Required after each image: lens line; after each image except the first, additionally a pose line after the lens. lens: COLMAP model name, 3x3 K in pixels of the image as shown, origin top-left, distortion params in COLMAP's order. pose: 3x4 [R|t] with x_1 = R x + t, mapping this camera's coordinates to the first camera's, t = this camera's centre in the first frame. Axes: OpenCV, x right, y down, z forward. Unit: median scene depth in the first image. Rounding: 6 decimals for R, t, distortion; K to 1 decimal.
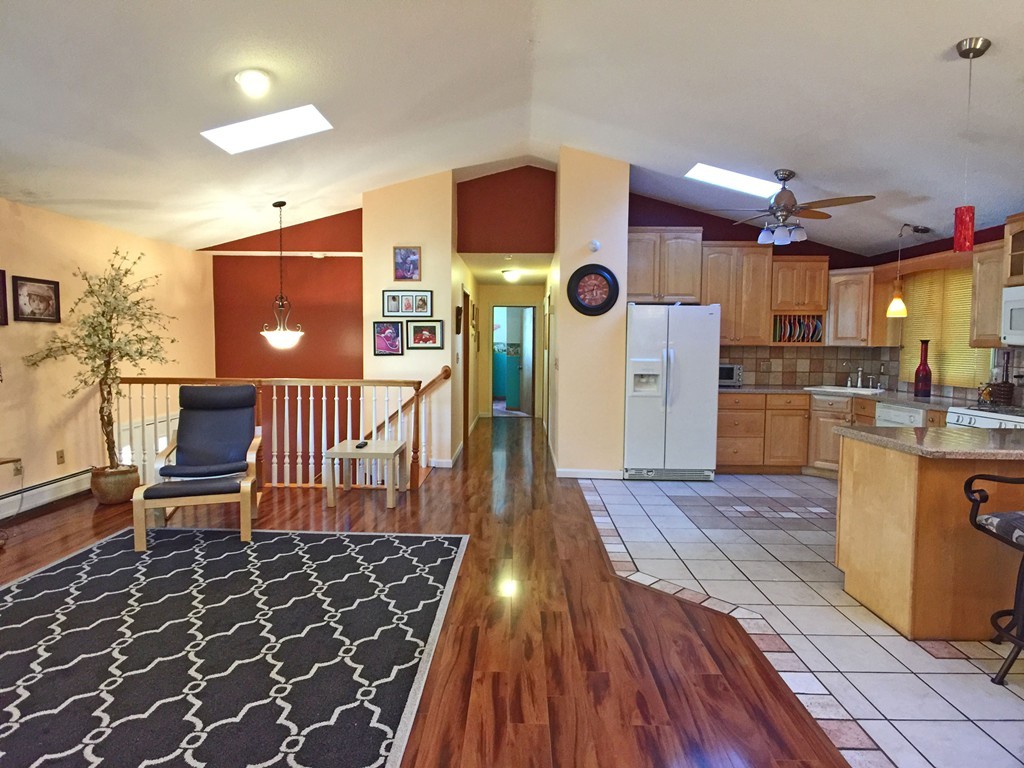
lens RADIAL K [[572.2, 0, 510.5], [0, 572.2, 376.6], [0, 0, 1]] dist [-0.006601, -0.000276]
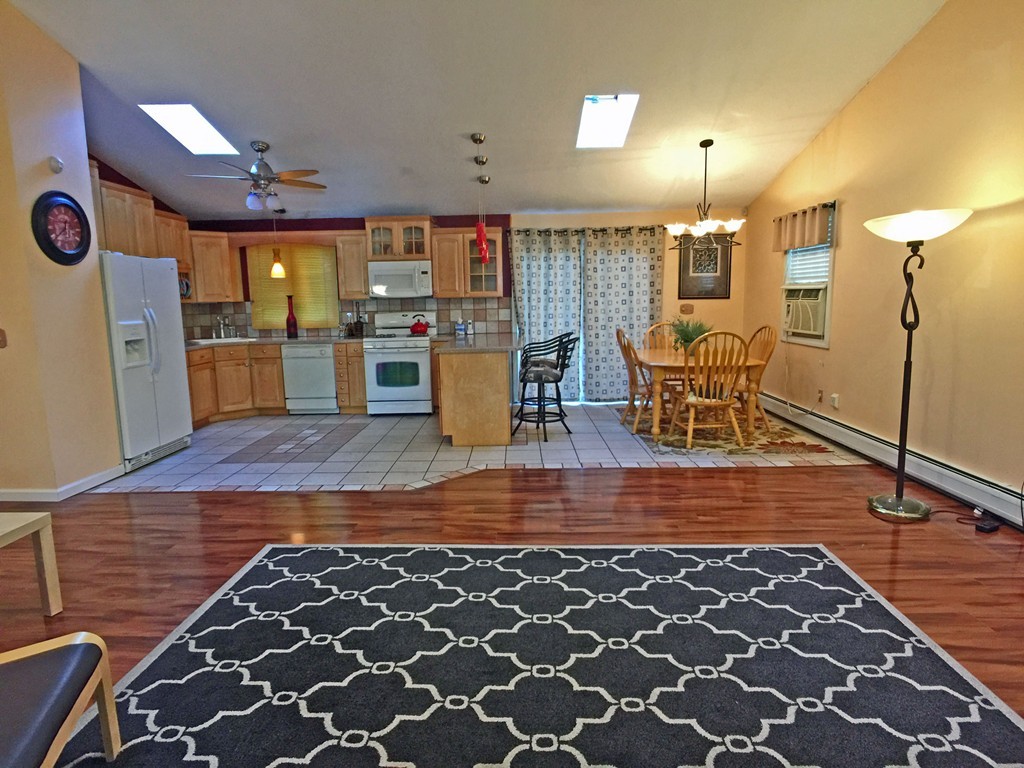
lens RADIAL K [[572.2, 0, 510.5], [0, 572.2, 376.6], [0, 0, 1]] dist [-0.006601, -0.000276]
pose [[0.003455, -0.147210, 0.989099, -0.574391], [0.076529, 0.986243, 0.146518, -0.030543], [-0.997061, 0.075189, 0.014674, 0.443410]]
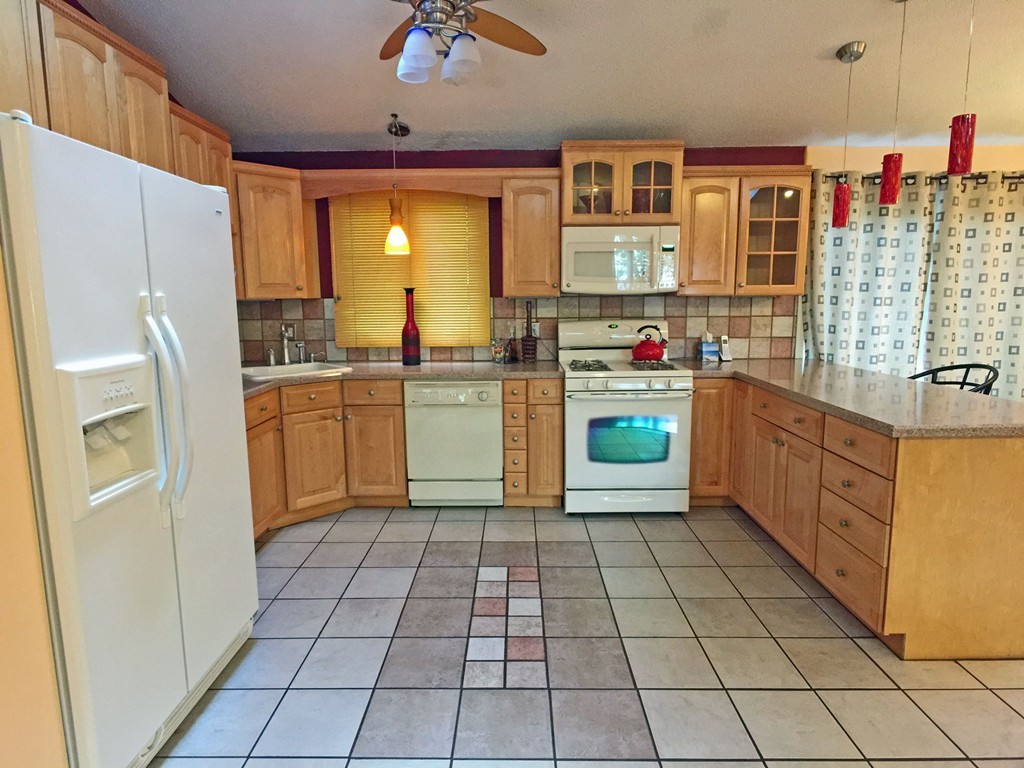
lens RADIAL K [[572.2, 0, 510.5], [0, 572.2, 376.6], [0, 0, 1]] dist [-0.006601, -0.000276]
pose [[0.002565, -0.148869, 0.988854, -0.018640], [0.065899, 0.986732, 0.148379, -0.048174], [-0.997823, 0.064784, 0.012341, 0.801777]]
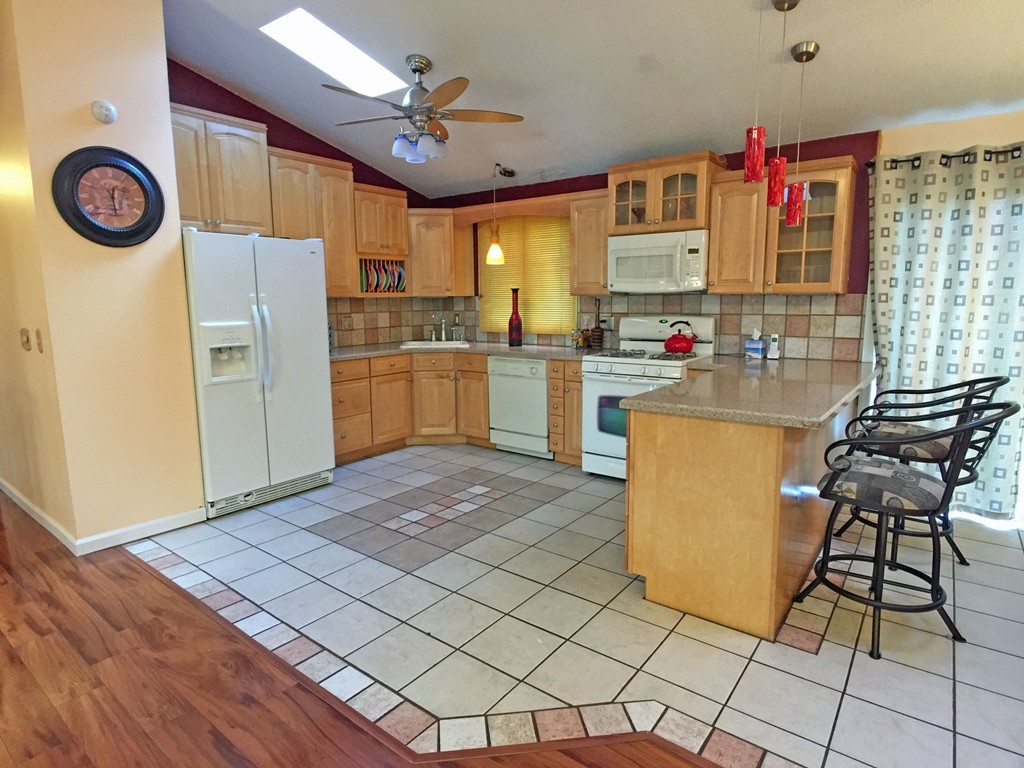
lens RADIAL K [[572.2, 0, 510.5], [0, 572.2, 376.6], [0, 0, 1]] dist [-0.006601, -0.000276]
pose [[0.601333, -0.126243, 0.788962, -0.071994], [0.061178, 0.991815, 0.112074, -0.022459], [-0.796653, -0.019127, 0.604134, 0.374636]]
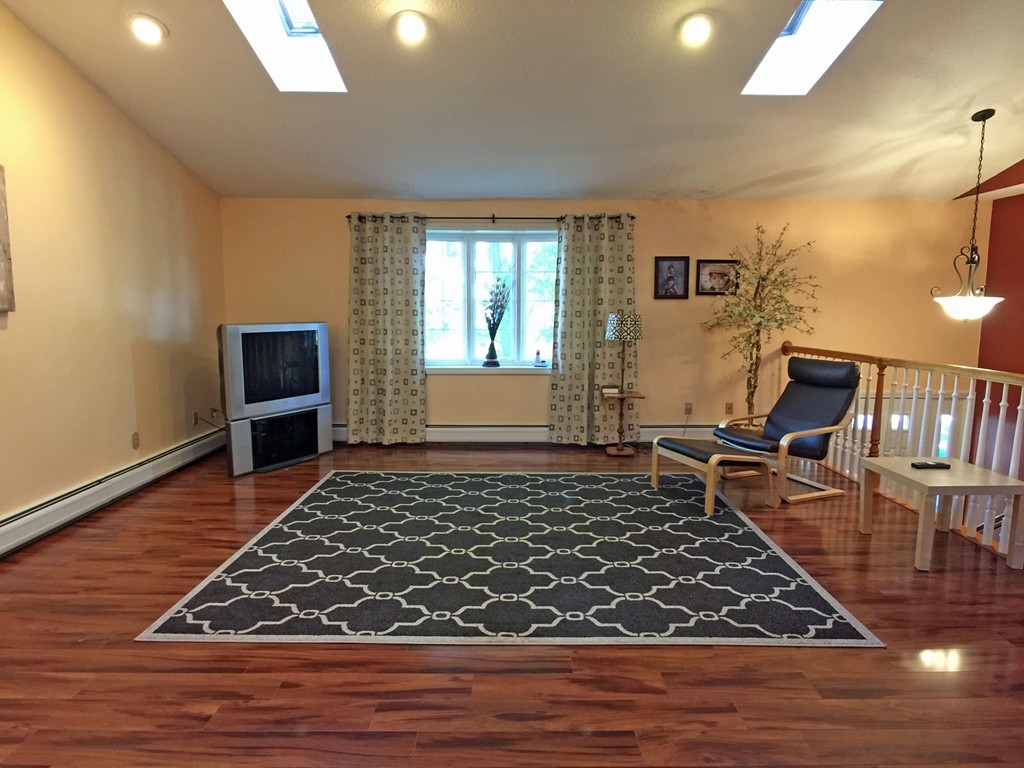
lens RADIAL K [[581.7, 0, 513.5], [0, 581.7, 371.0], [0, 0, 1]] dist [0.031700, -0.000289]
pose [[0.025147, 0.098317, -0.994837, 0.334099], [-0.065382, 0.993183, 0.096501, -0.020766], [0.997543, 0.062618, 0.031404, 0.414302]]
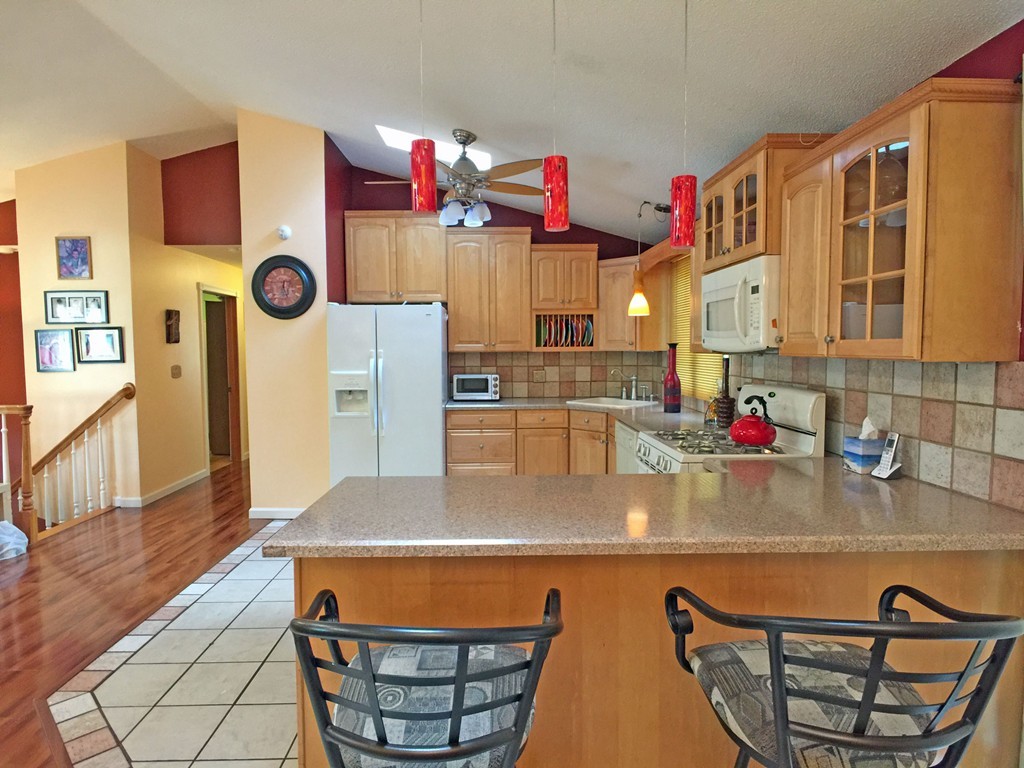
lens RADIAL K [[572.2, 0, 510.5], [0, 572.2, 376.6], [0, 0, 1]] dist [-0.006601, -0.000276]
pose [[0.998916, -0.017928, 0.042967, 0.422346], [0.018139, 0.999825, -0.004524, -0.015150], [-0.042878, 0.005298, 0.999066, 0.175811]]
